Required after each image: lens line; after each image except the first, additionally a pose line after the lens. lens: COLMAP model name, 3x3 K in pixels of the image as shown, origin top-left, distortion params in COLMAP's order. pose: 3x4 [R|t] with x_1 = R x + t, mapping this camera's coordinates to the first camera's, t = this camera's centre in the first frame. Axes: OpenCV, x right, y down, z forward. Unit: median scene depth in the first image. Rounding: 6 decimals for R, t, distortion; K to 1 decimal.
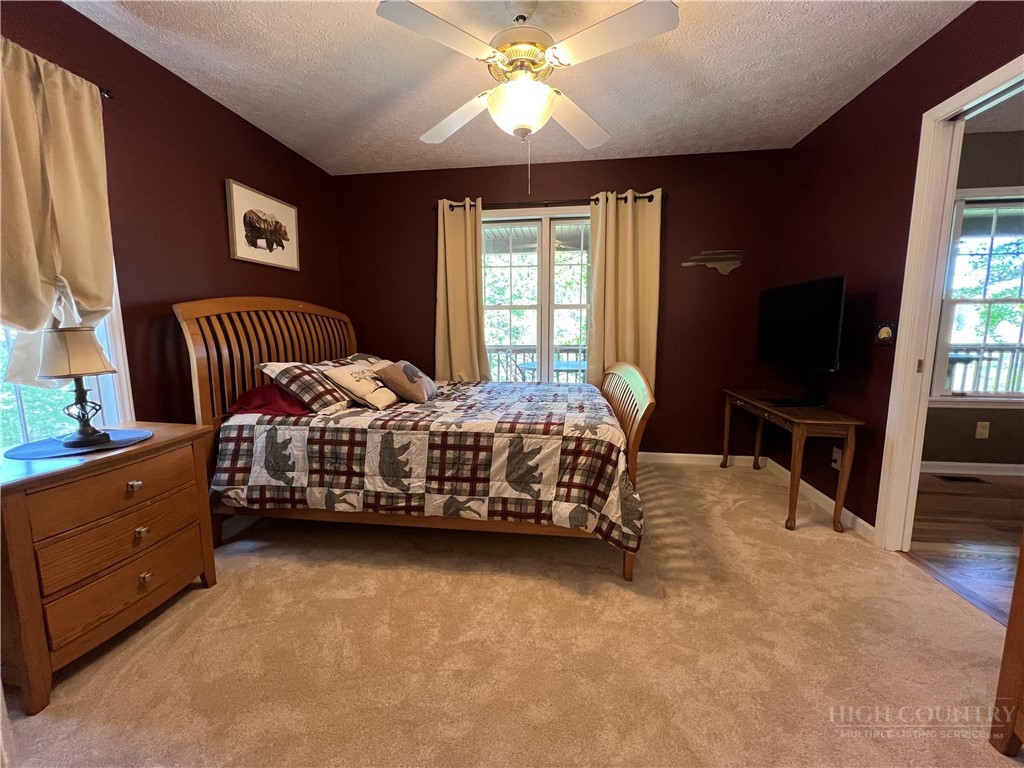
lens RADIAL K [[409.9, 0, 510.7], [0, 409.9, 381.4], [0, 0, 1]] dist [-0.004447, 0.000376]
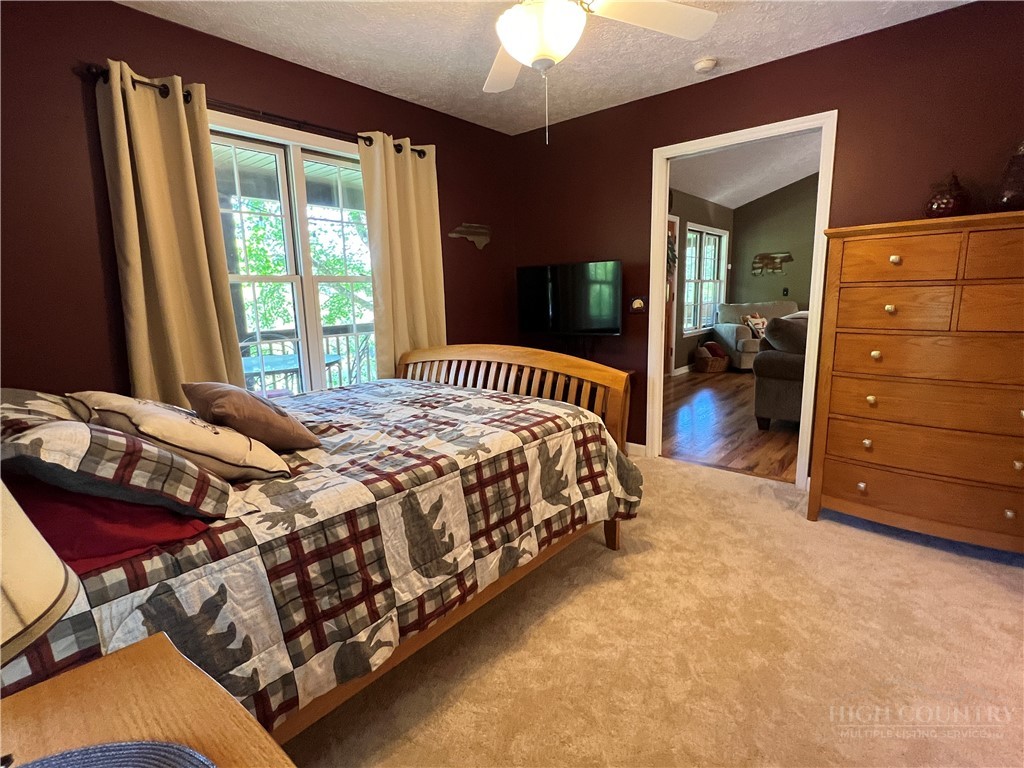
lens RADIAL K [[495.2, 0, 517.5], [0, 495.2, 382.0], [0, 0, 1]] dist [-0.006899, 0.001161]
pose [[0.542709, -0.154294, 0.825627, -0.762086], [0.132807, 0.986380, 0.097038, -0.080862], [-0.829354, 0.056986, 0.555809, 0.458844]]
